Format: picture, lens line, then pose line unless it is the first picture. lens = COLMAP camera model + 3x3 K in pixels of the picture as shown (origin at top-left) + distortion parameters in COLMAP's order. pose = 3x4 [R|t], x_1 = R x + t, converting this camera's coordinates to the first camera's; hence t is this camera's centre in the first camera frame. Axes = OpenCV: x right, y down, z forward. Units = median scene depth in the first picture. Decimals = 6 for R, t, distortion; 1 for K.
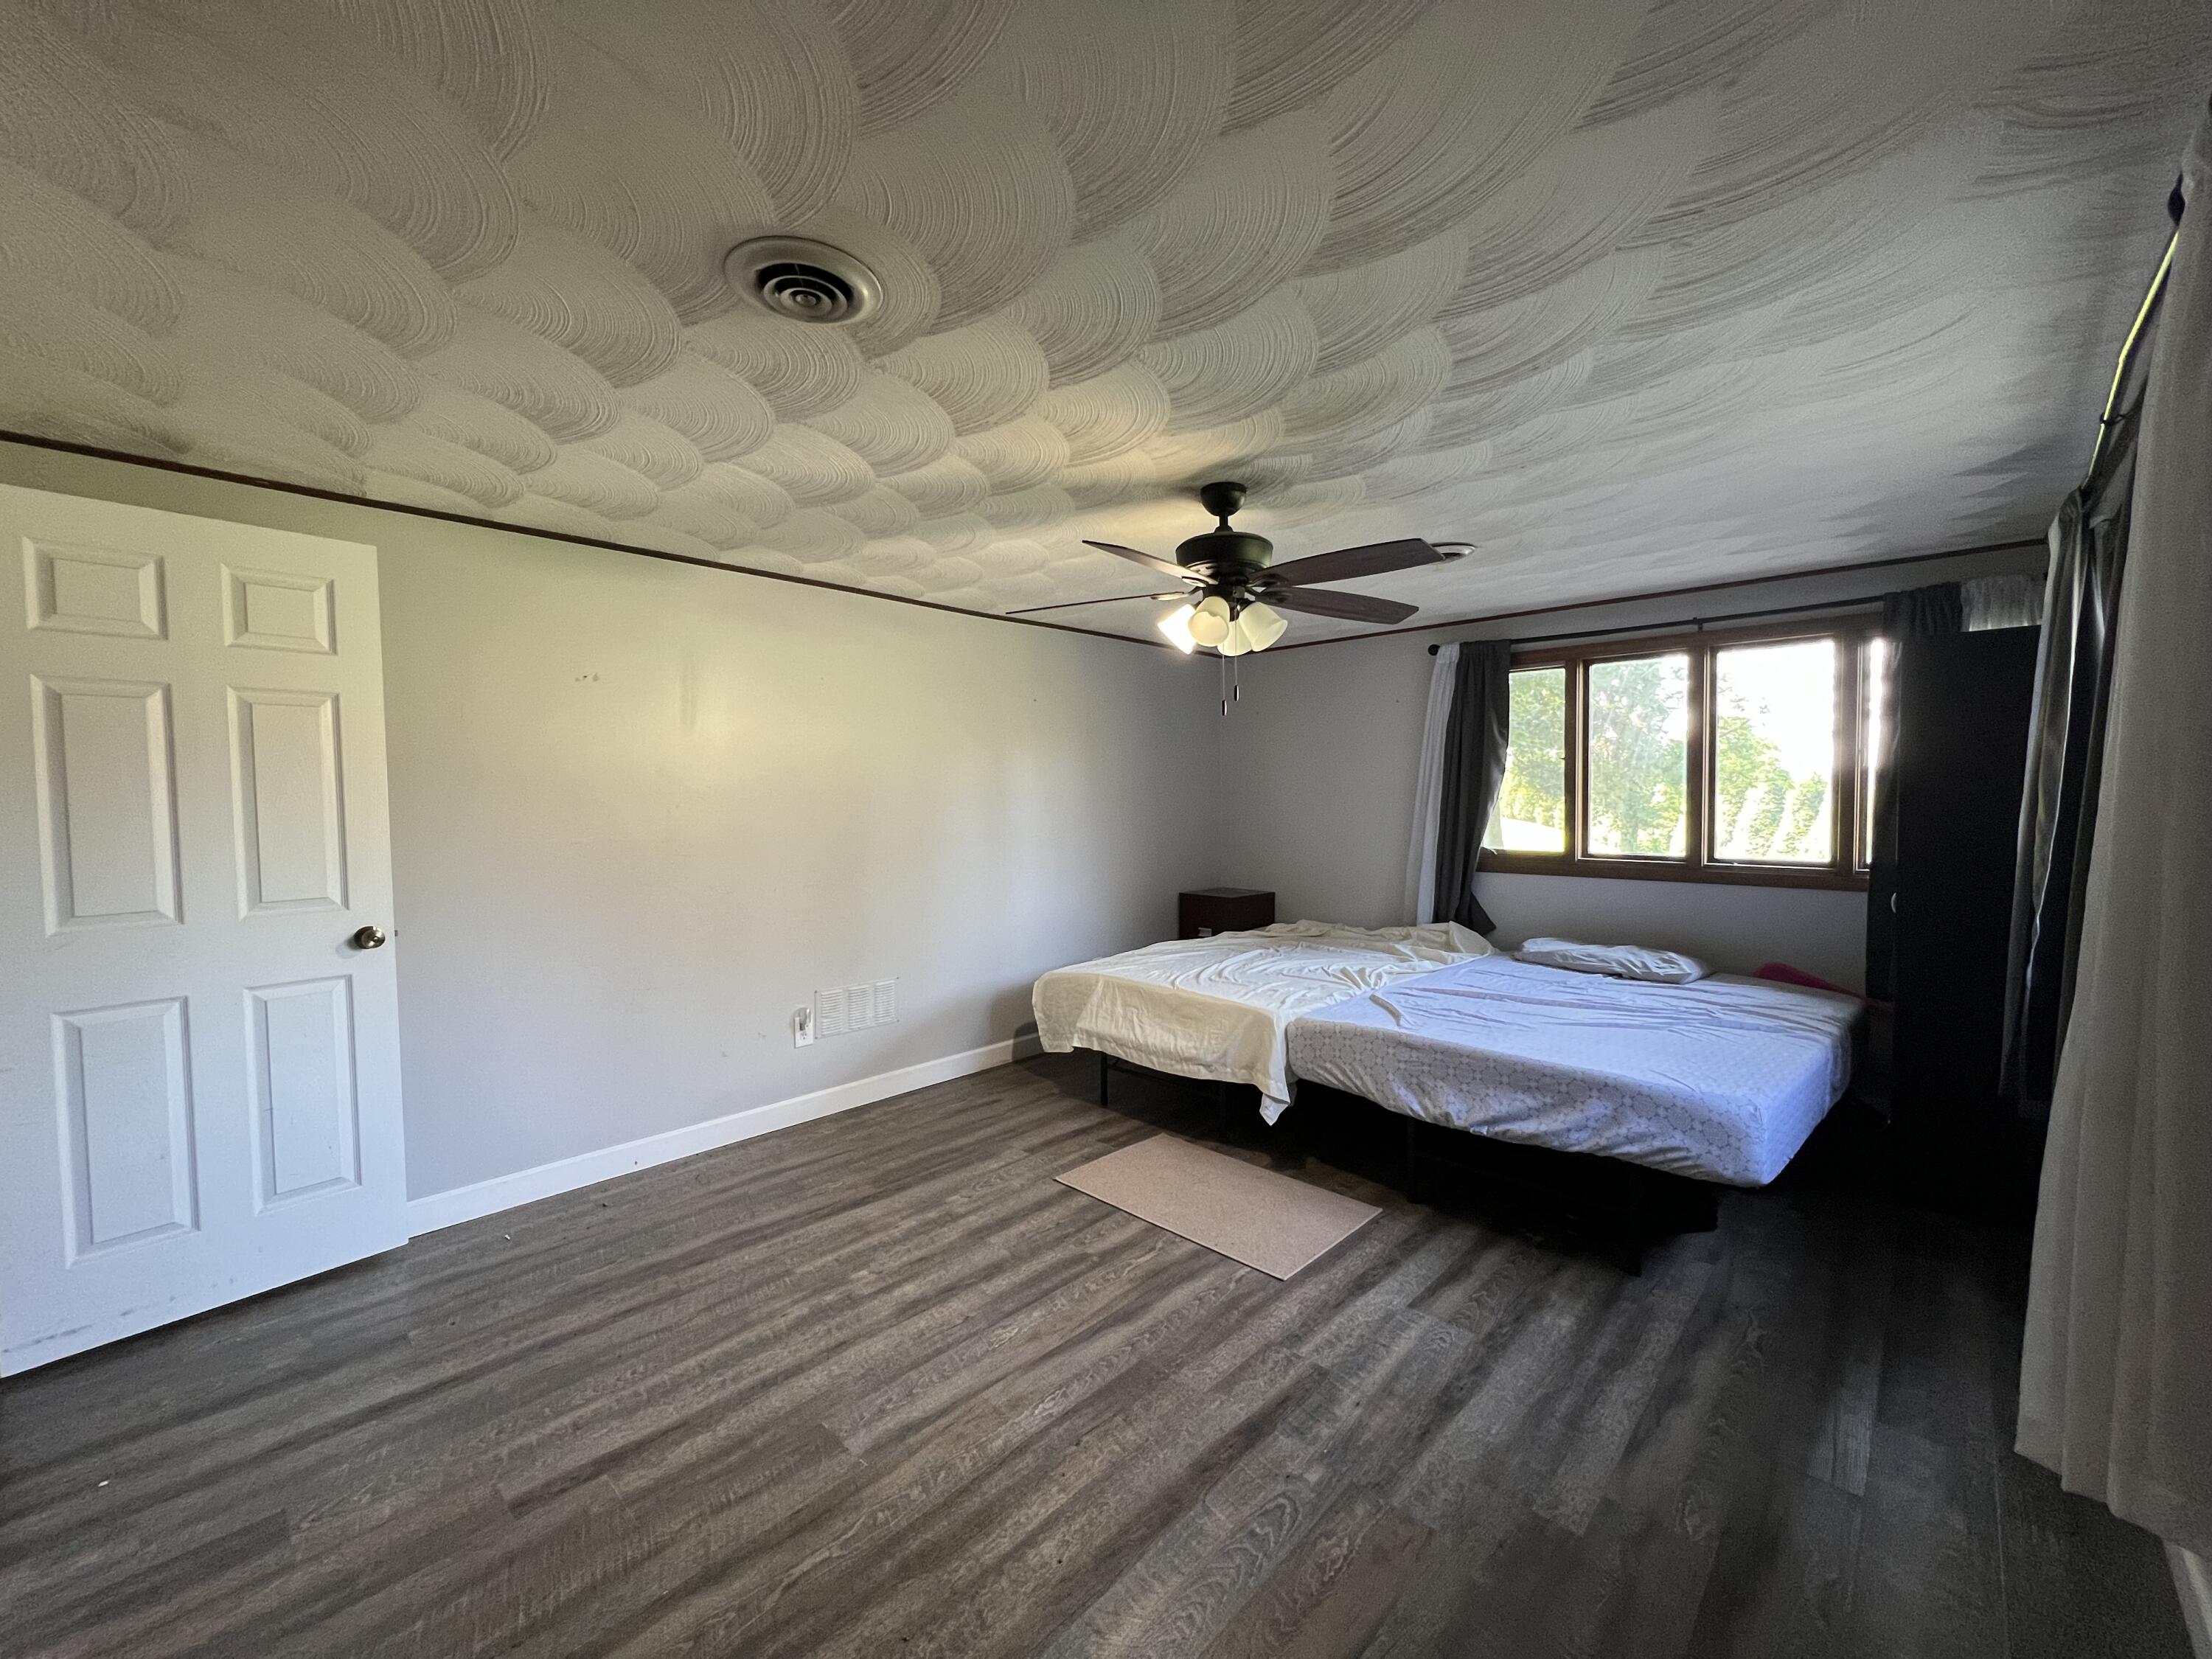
lens RADIAL K [[885.1, 0, 1099.3], [0, 885.1, 823.9], [0, 0, 1]] dist [-0.000409, 0.000281]
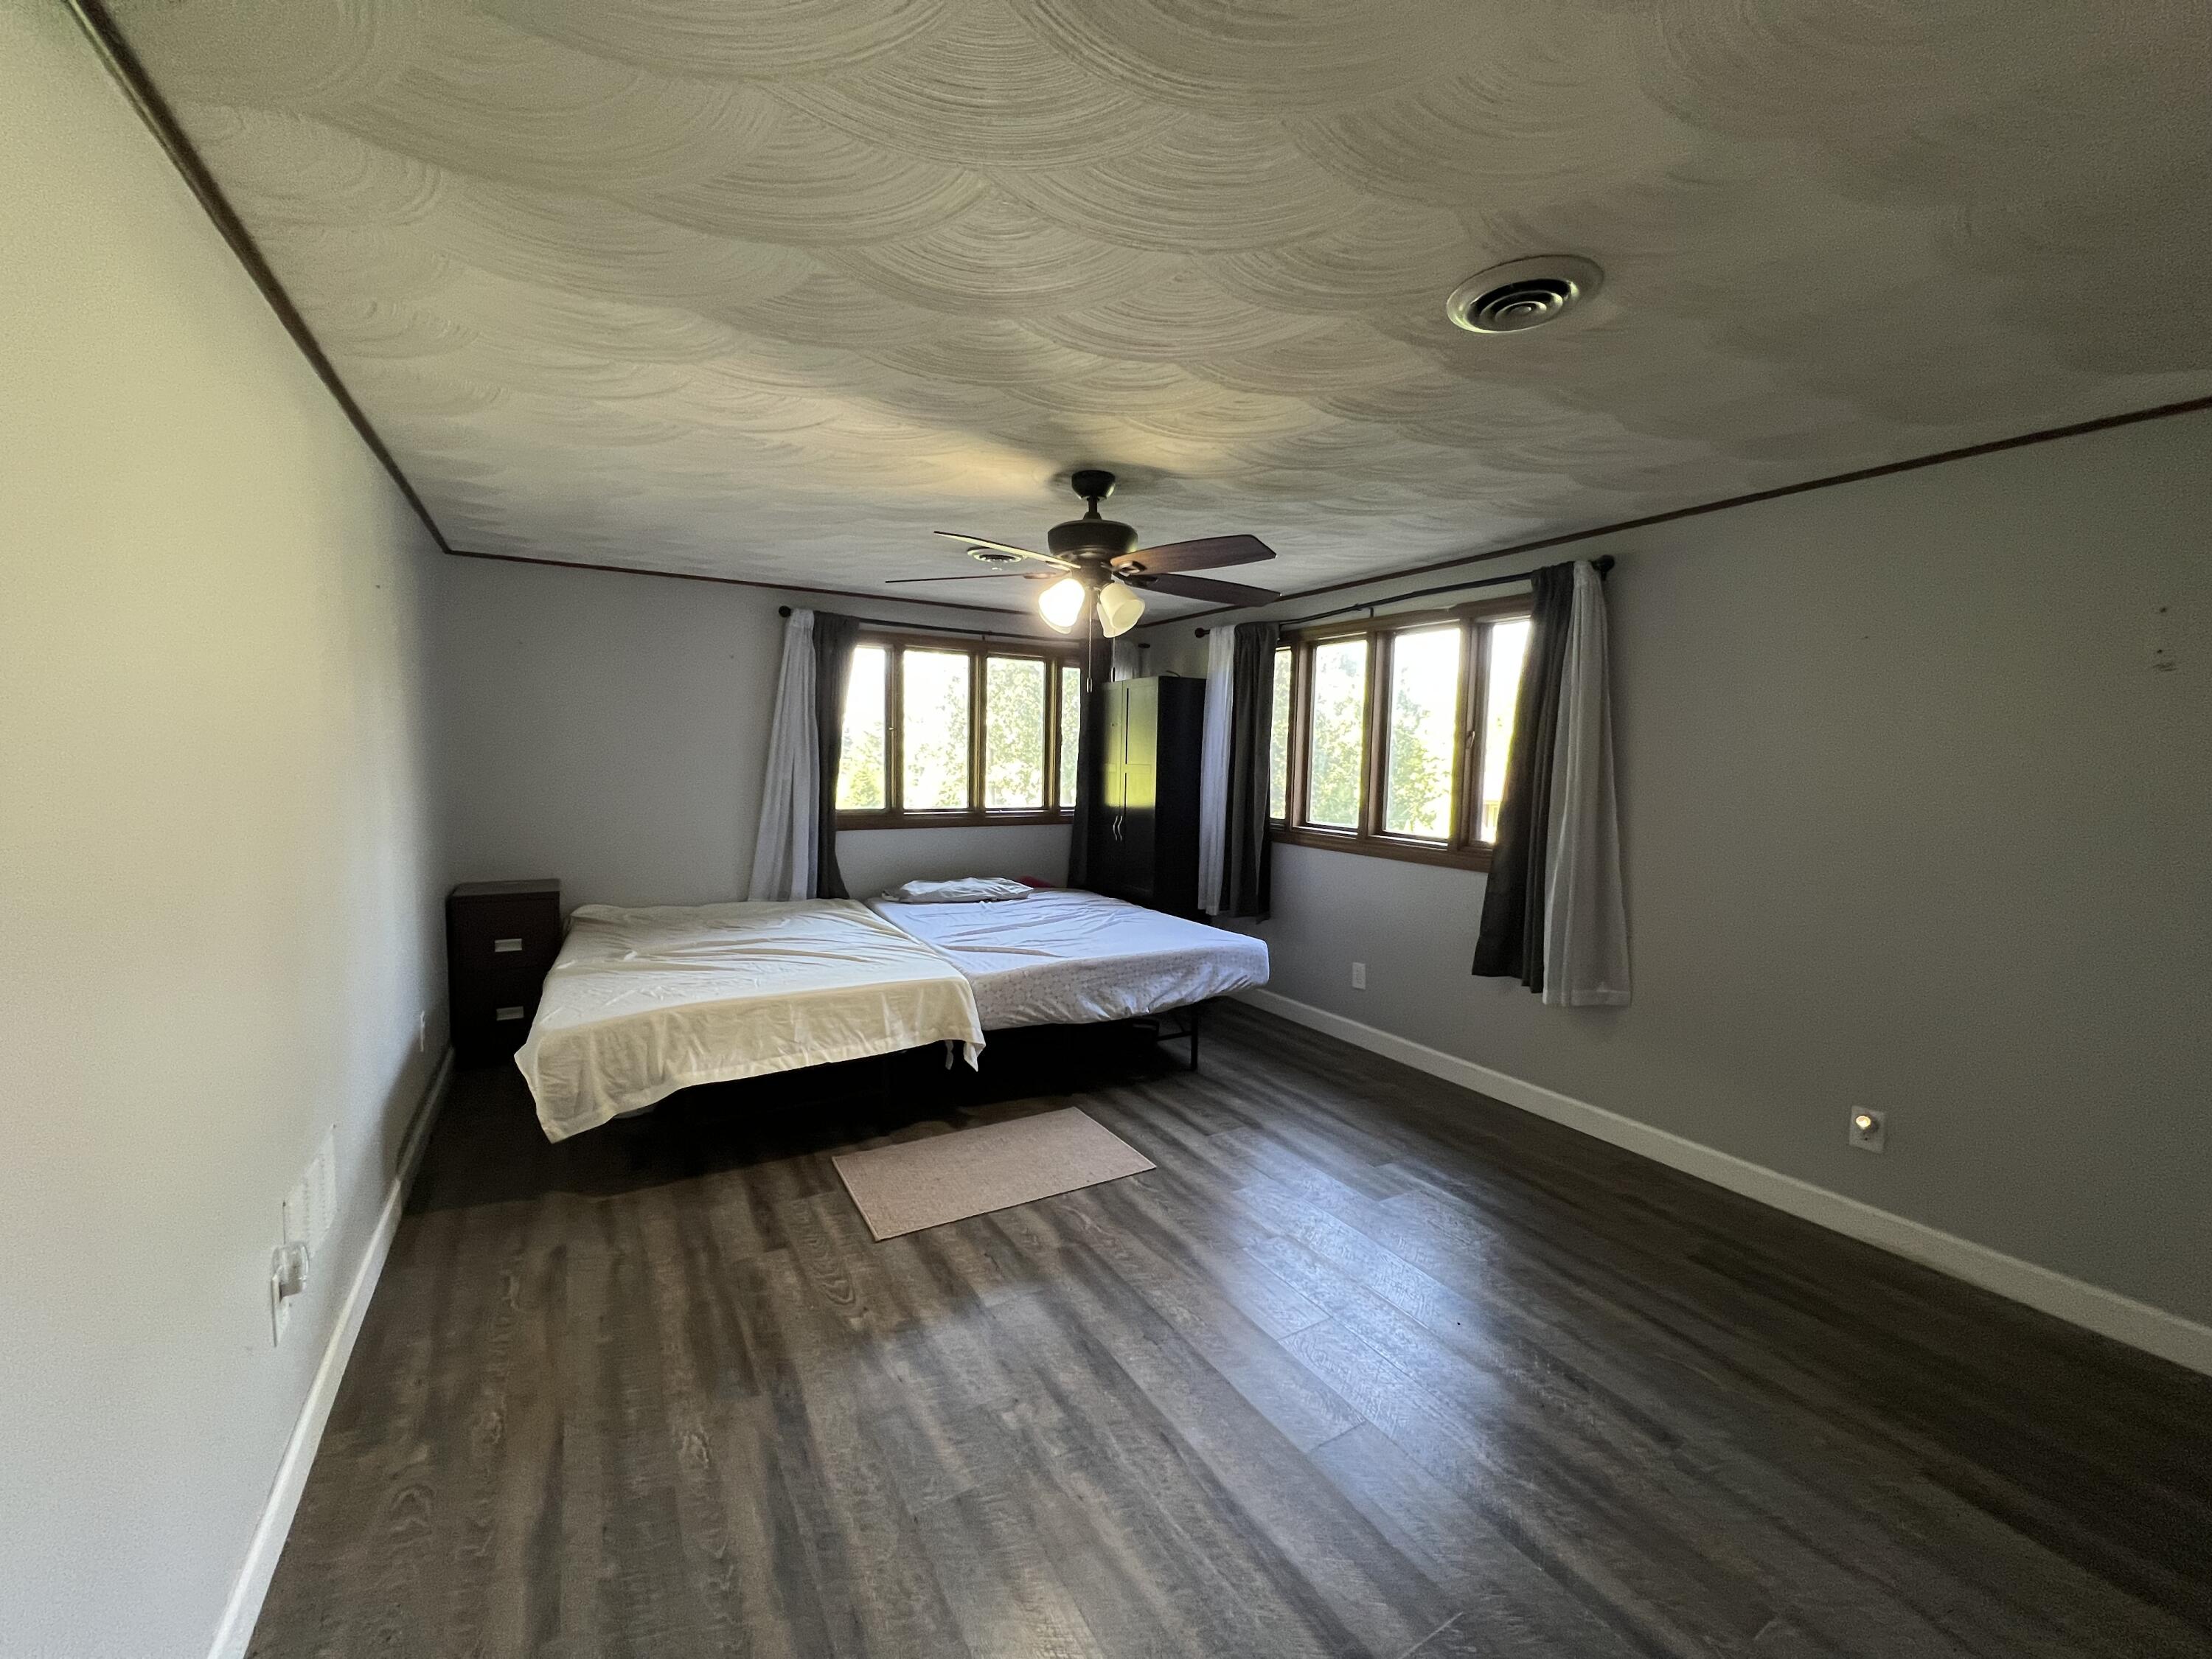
lens RADIAL K [[885.1, 0, 1099.3], [0, 885.1, 823.9], [0, 0, 1]] dist [-0.000409, 0.000281]
pose [[0.265744, -0.062912, 0.961989, -0.820740], [0.011227, 0.998003, 0.062165, -0.027981], [-0.963978, -0.005719, 0.265919, 0.649919]]
